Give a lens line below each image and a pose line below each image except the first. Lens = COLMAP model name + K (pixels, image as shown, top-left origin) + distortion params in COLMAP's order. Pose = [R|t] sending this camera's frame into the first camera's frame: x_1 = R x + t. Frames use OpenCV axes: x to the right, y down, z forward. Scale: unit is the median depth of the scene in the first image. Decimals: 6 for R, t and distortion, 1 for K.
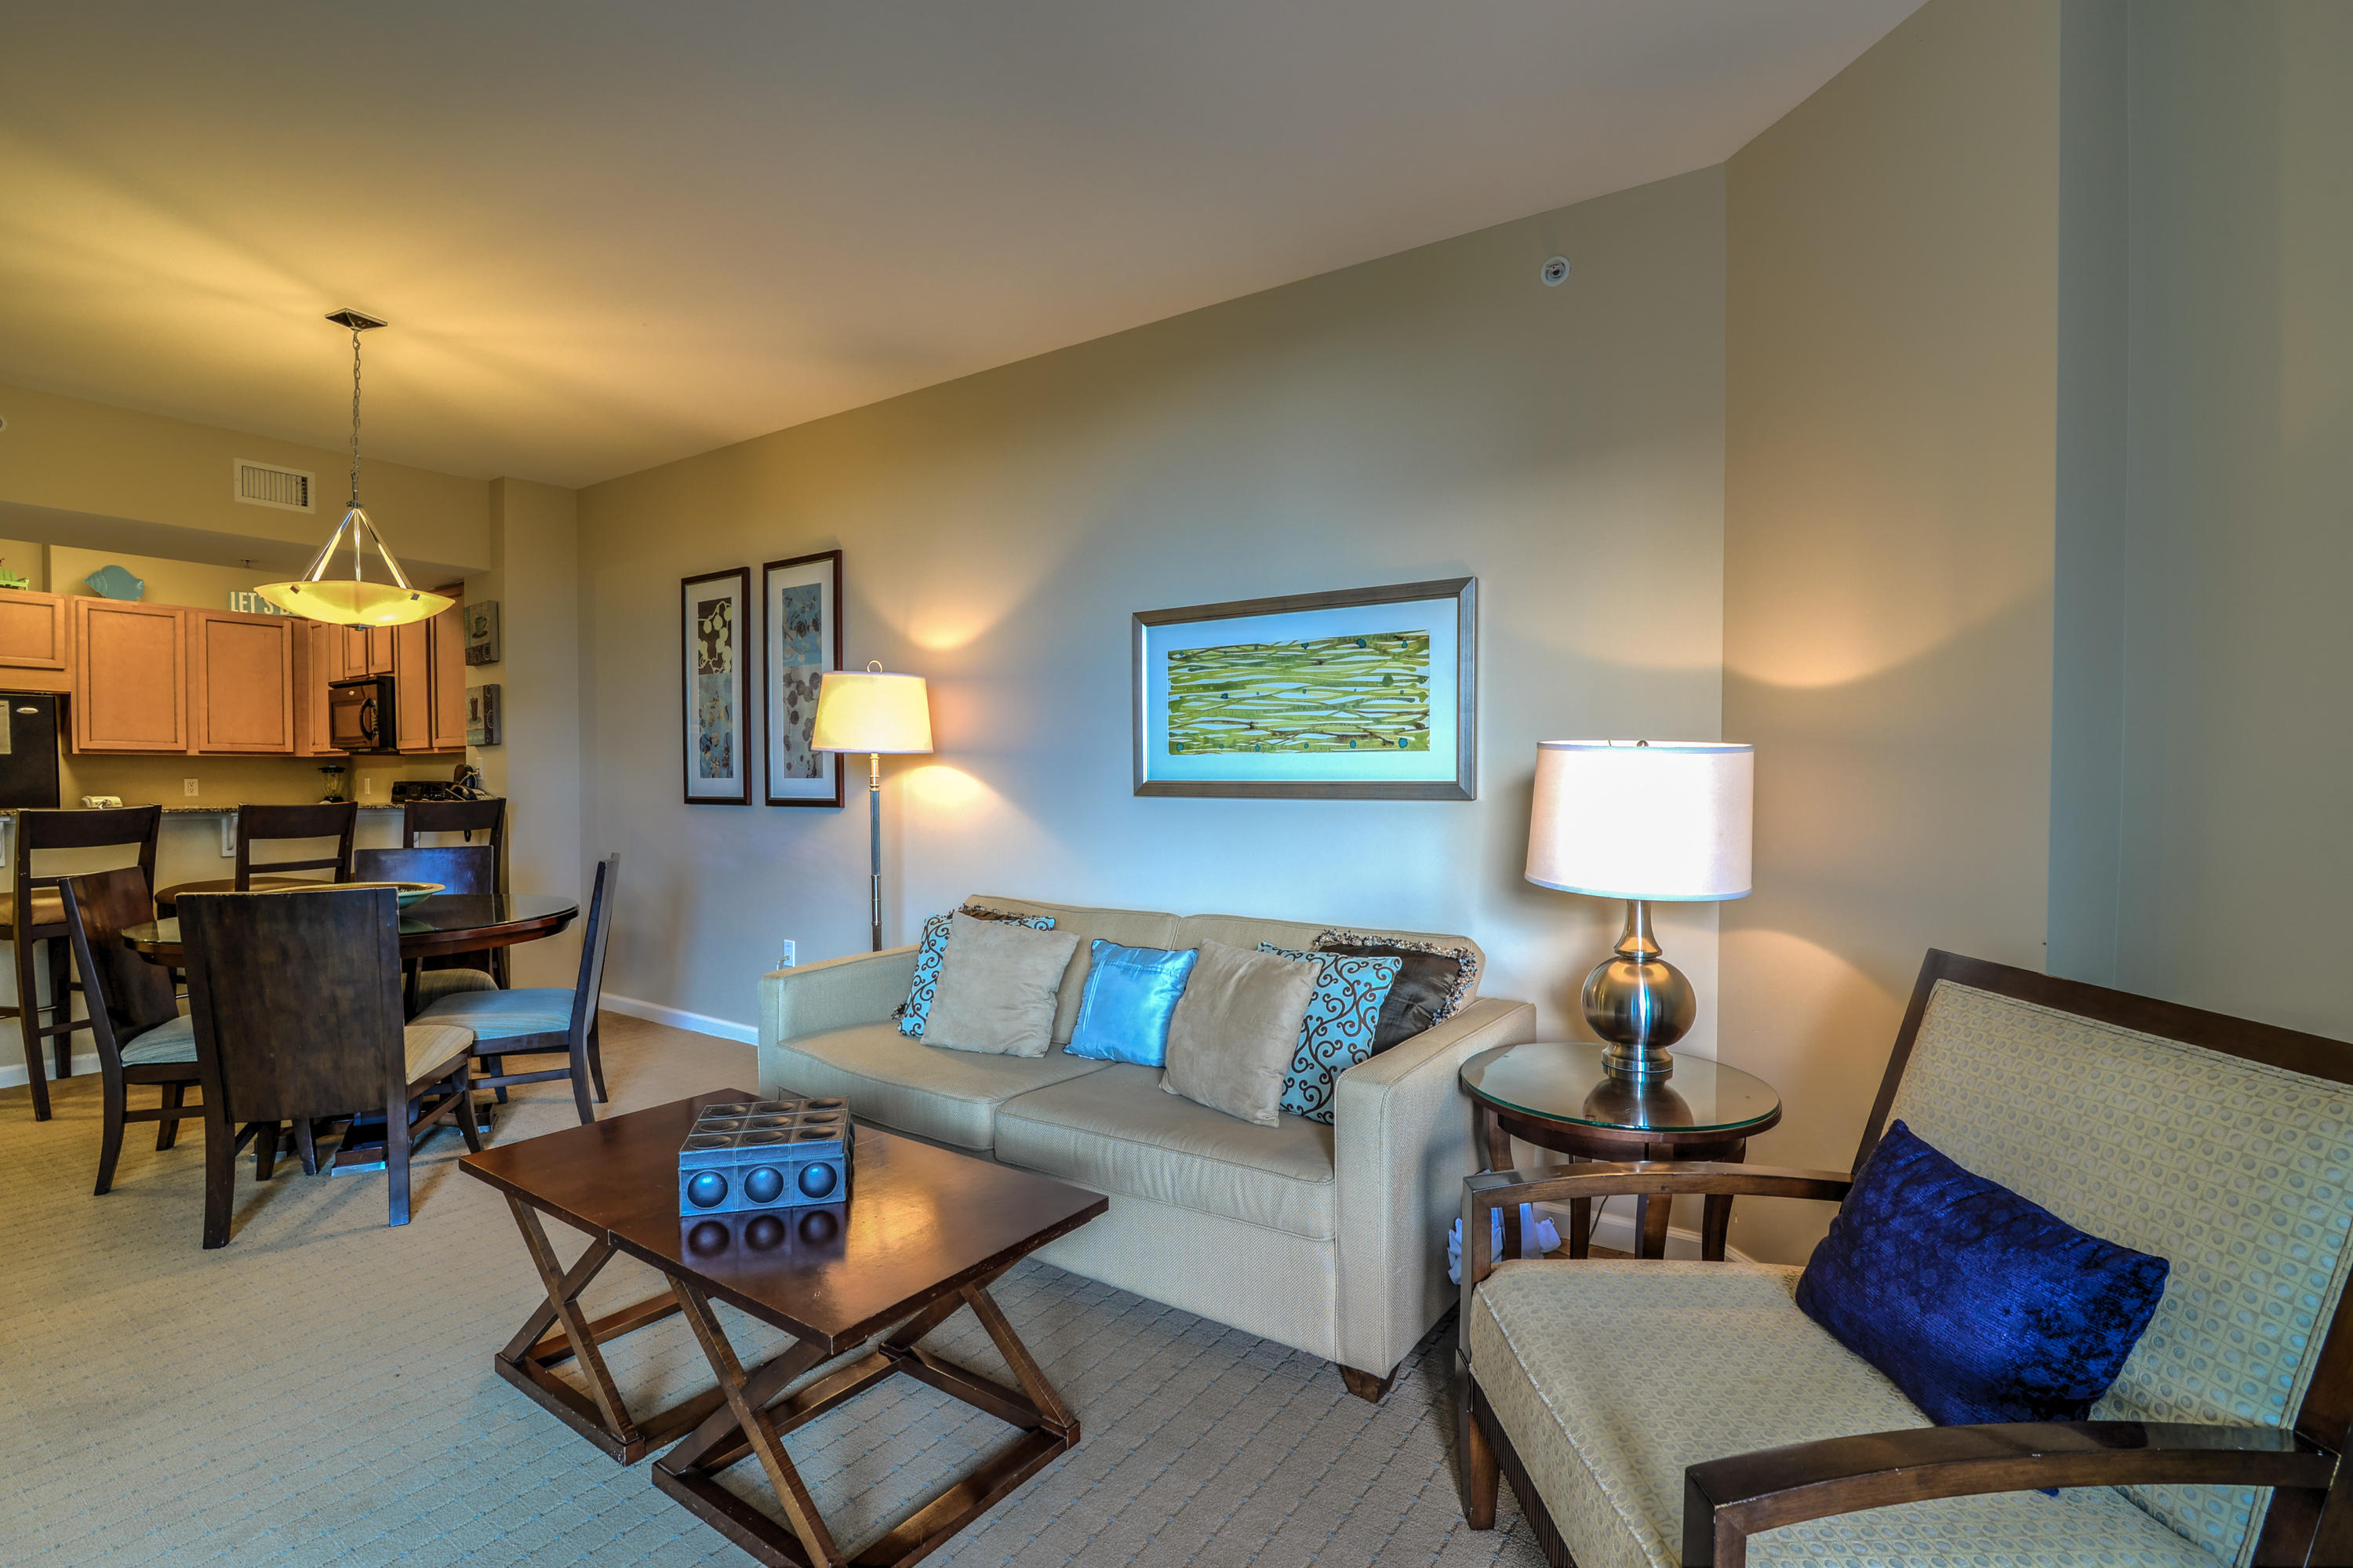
lens RADIAL K [[1075.8, 0, 1187.1], [0, 1075.8, 802.3], [0, 0, 1]] dist [-0.020075, 0.001522]
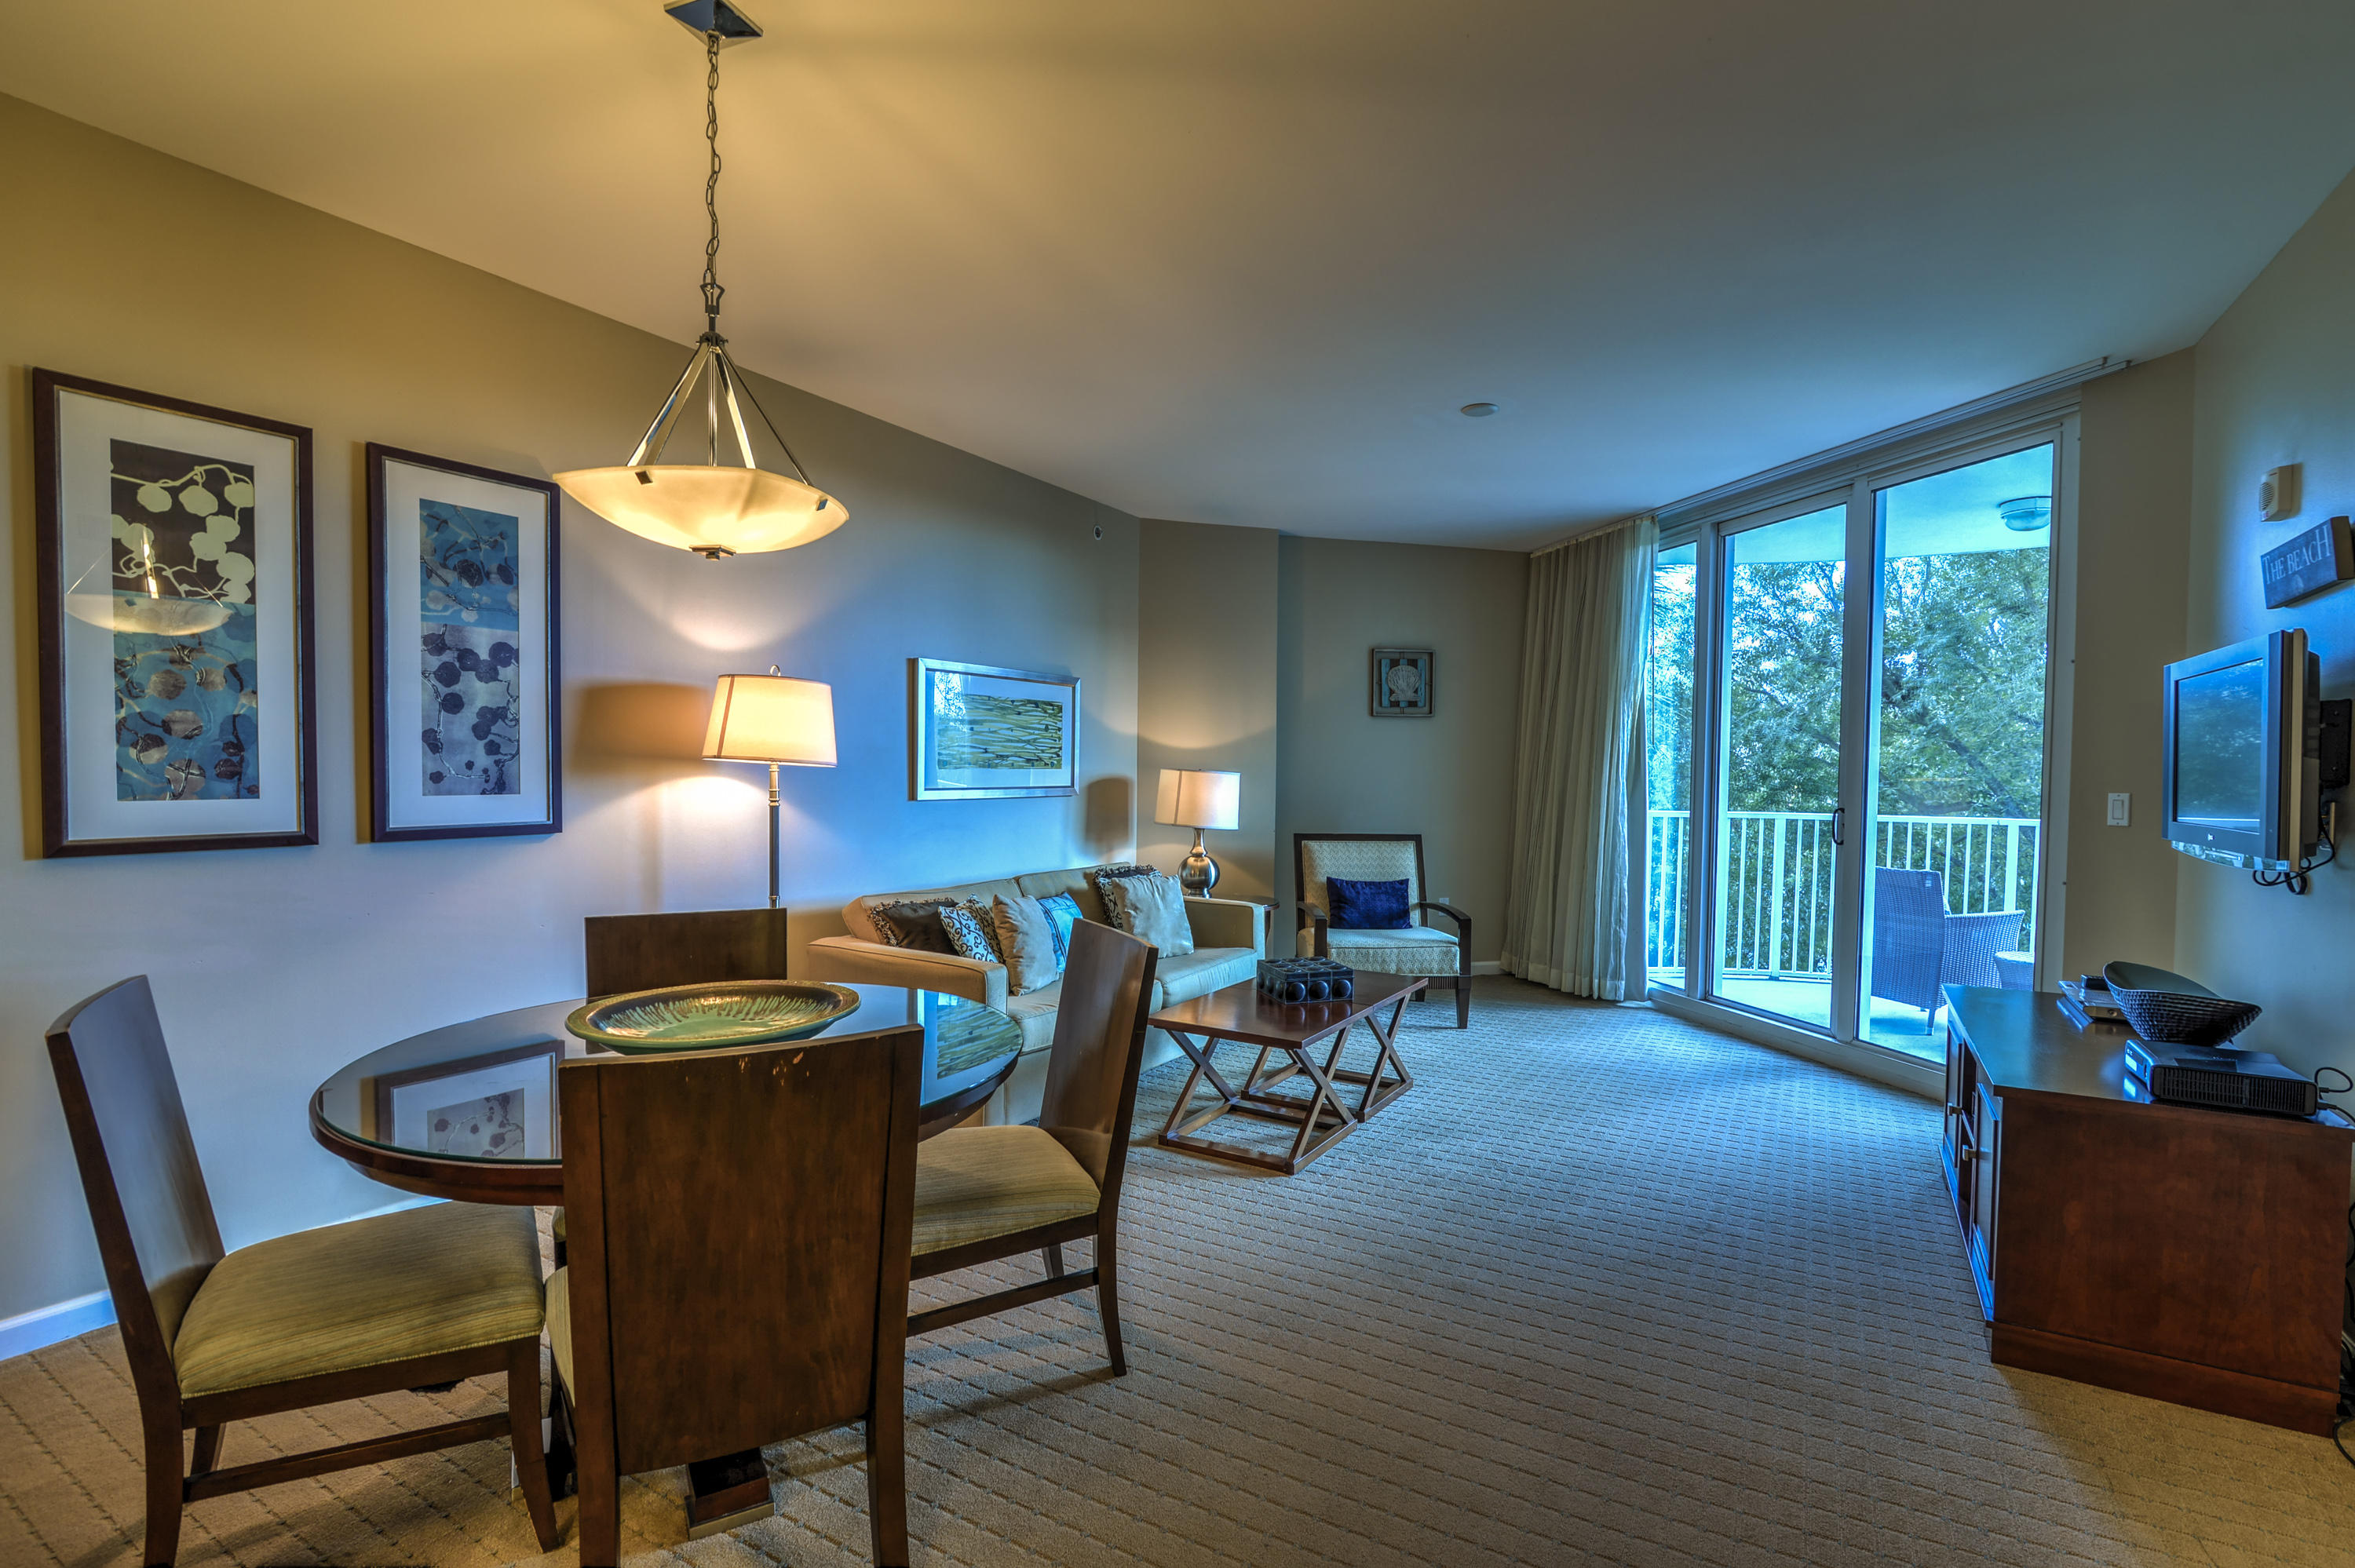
lens RADIAL K [[1076.6, 0, 1177.6], [0, 1076.6, 798.8], [0, 0, 1]] dist [-0.020075, 0.001522]
pose [[-0.056924, -0.030915, 0.997900, -1.544717], [0.015829, 0.999367, 0.031864, -0.050461], [-0.998253, 0.017610, -0.056398, 0.877970]]
